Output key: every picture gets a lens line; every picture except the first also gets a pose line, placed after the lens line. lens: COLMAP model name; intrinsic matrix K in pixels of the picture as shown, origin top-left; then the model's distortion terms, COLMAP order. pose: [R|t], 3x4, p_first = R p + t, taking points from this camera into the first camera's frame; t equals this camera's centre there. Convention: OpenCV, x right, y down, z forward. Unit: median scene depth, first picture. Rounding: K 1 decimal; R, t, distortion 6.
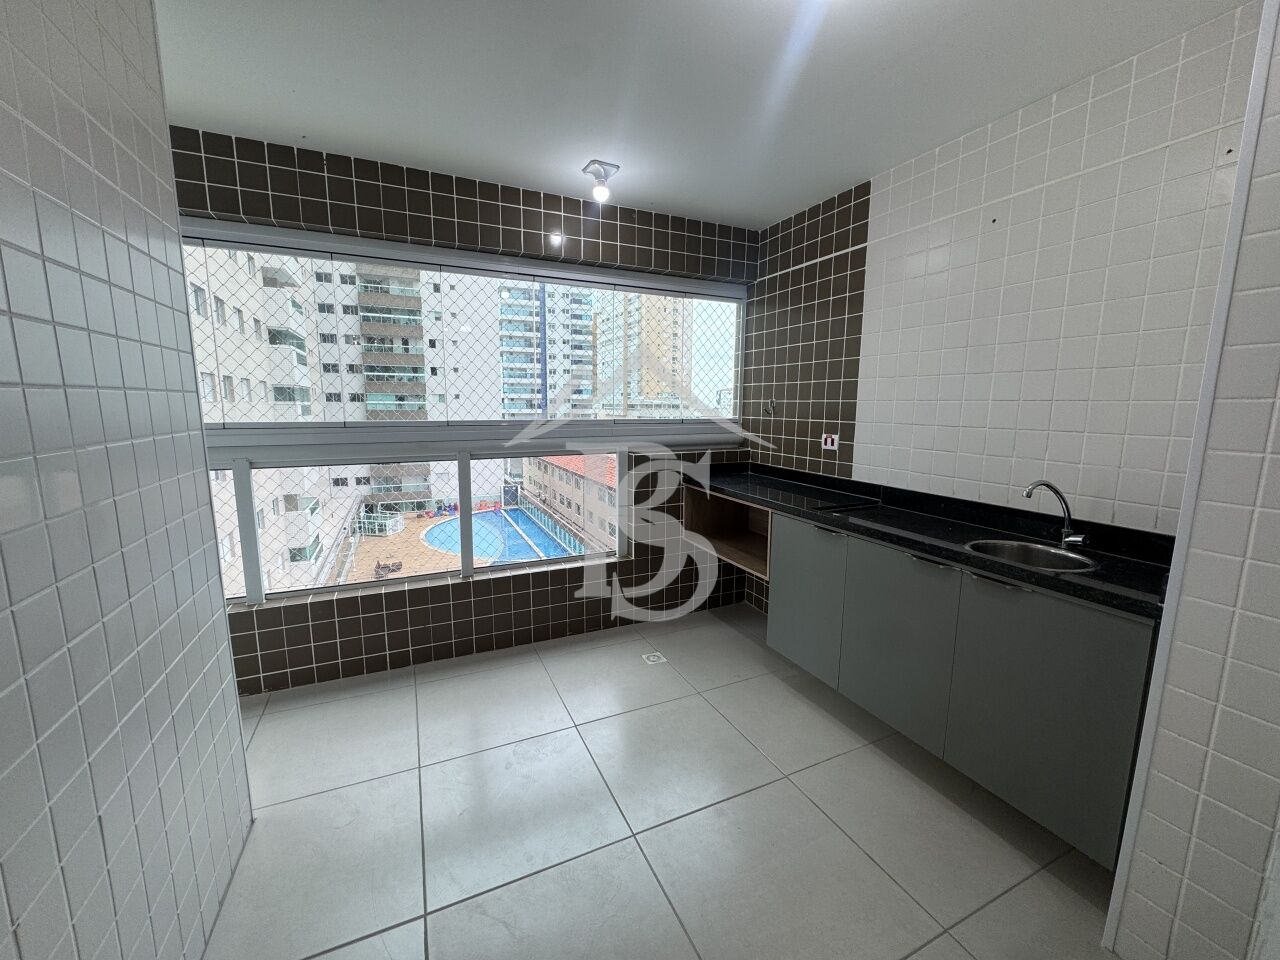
lens RADIAL K [[506.4, 0, 639.9], [0, 506.4, 478.3], [0, 0, 1]] dist [-0.005725, 0.000498]
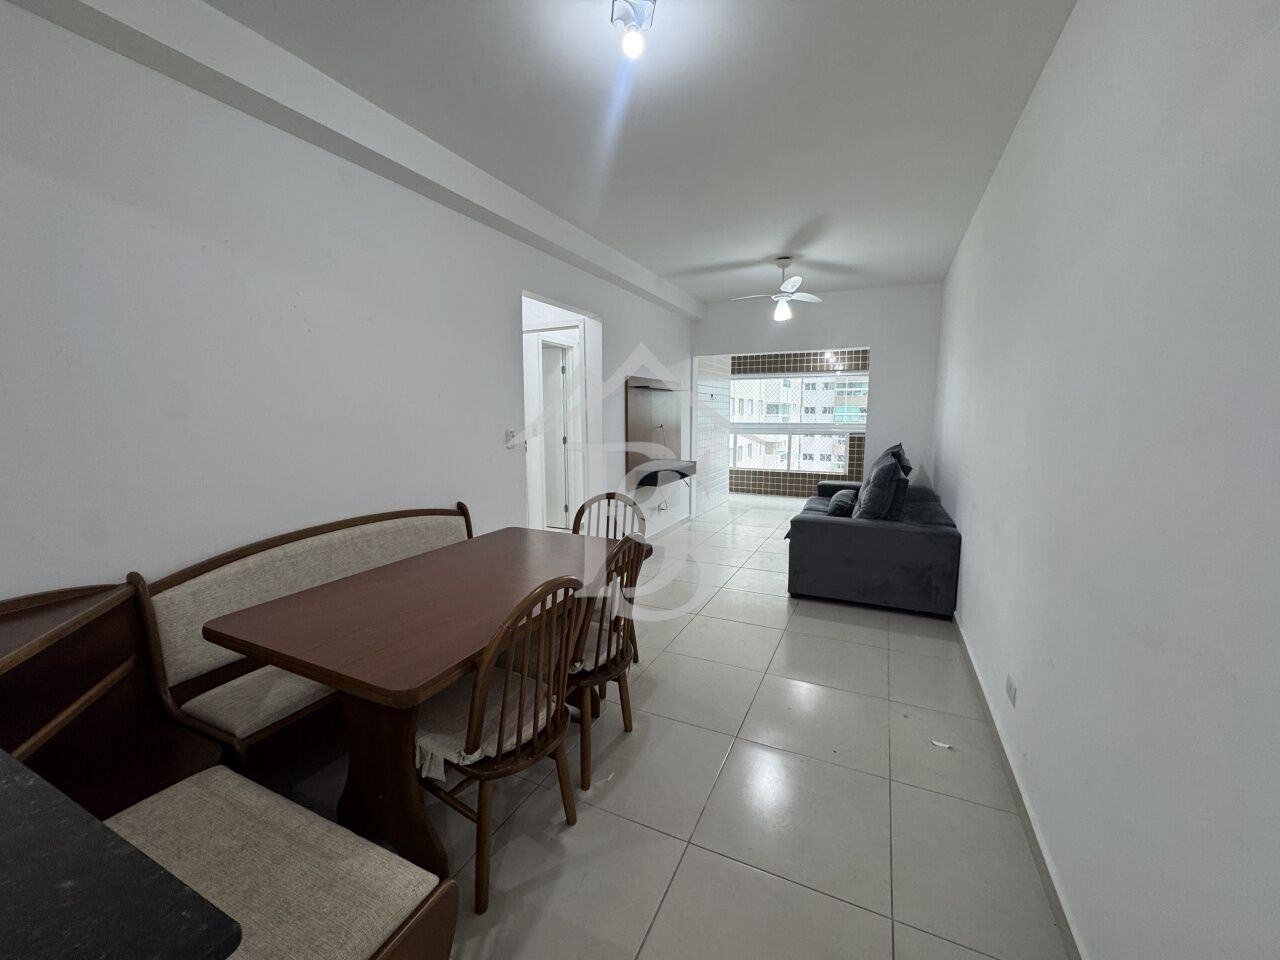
lens RADIAL K [[506.4, 0, 637.8], [0, 506.4, 479.1], [0, 0, 1]] dist [-0.005725, 0.000498]
pose [[0.636492, 0.092463, -0.765721, 0.085552], [-0.107620, 0.993723, 0.030538, 0.014048], [0.763738, 0.062970, 0.642448, -0.100836]]
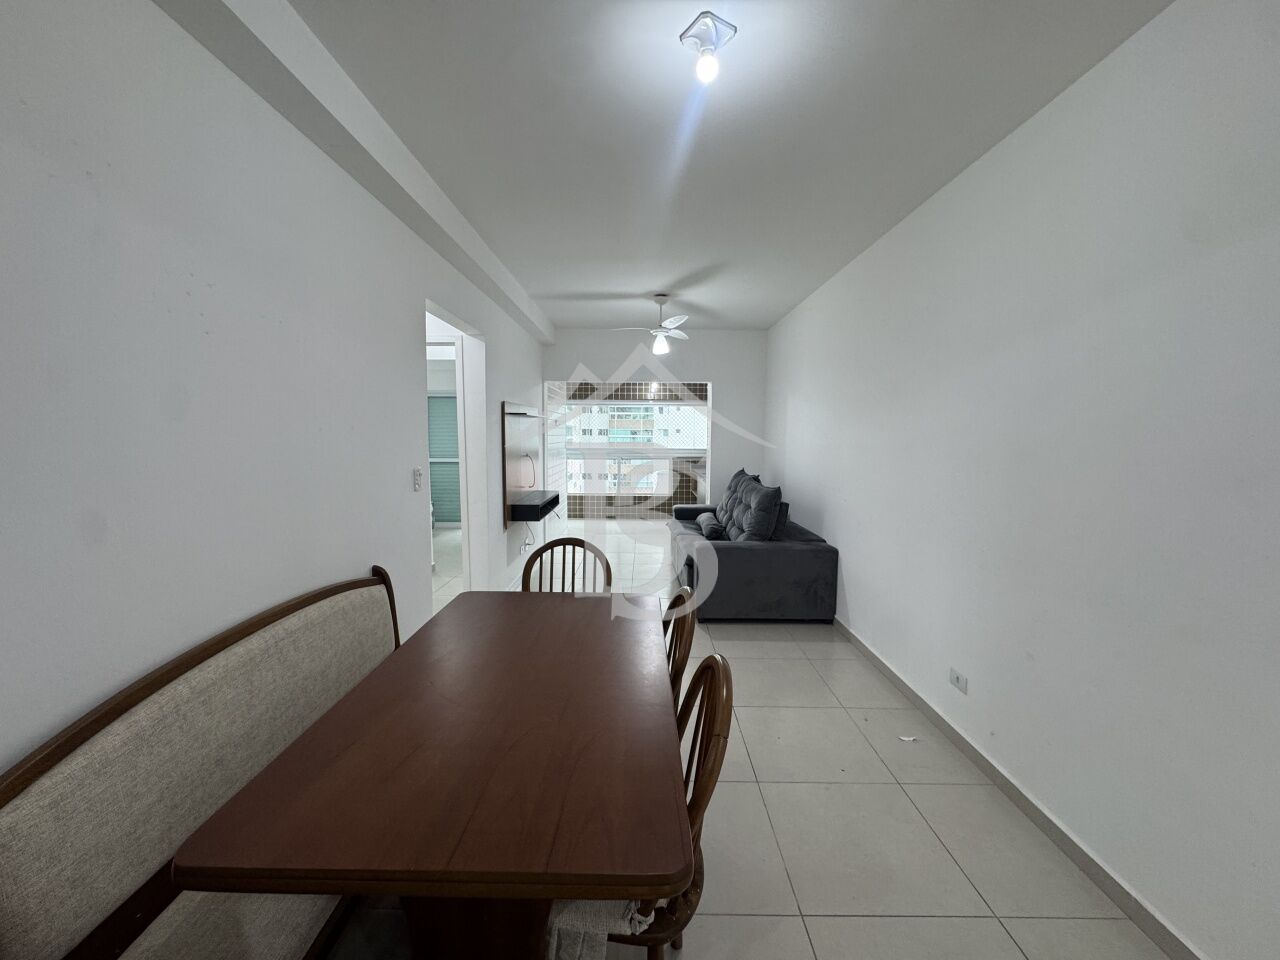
lens RADIAL K [[506.4, 0, 635.0], [0, 506.4, 480.8], [0, 0, 1]] dist [-0.005725, 0.000498]
pose [[0.903173, 0.039563, -0.427449, 0.064020], [-0.064456, 0.996954, -0.043917, 0.013603], [0.424410, 0.067216, 0.902972, -0.111497]]
